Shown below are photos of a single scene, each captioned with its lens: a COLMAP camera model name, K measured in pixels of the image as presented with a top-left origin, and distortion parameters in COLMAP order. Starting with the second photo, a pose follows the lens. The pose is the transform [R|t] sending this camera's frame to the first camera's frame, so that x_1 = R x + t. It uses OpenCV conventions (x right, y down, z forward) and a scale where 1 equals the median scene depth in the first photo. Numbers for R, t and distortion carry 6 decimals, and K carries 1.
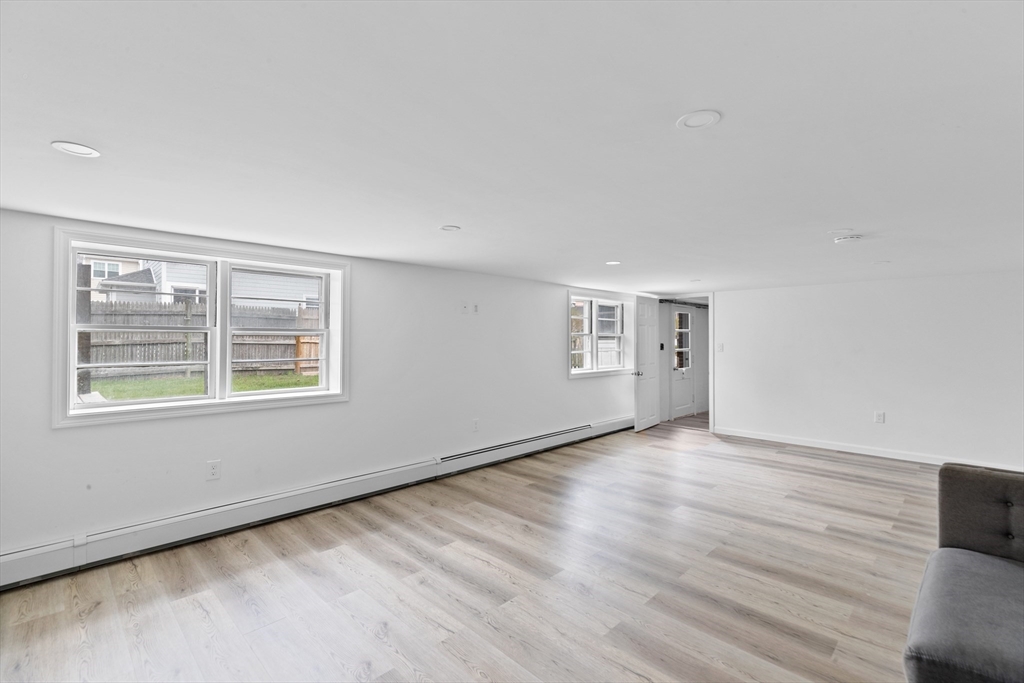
lens RADIAL K [[457.6, 0, 510.9], [0, 457.6, 340.1], [0, 0, 1]] dist [0.005714, -0.001601]
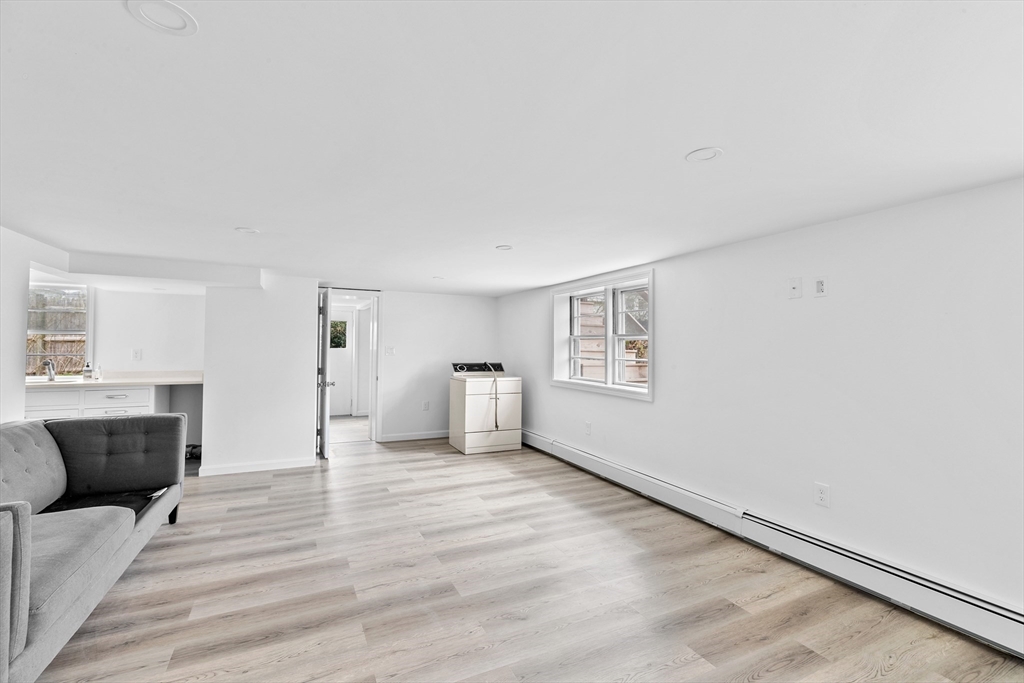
lens RADIAL K [[457.6, 0, 513.4], [0, 457.6, 338.7], [0, 0, 1]] dist [0.005714, -0.001601]
pose [[-0.323623, -0.017365, -0.946027, 0.881307], [-0.008218, 0.999845, -0.015542, 0.011410], [0.946151, 0.002745, -0.323715, 1.256979]]
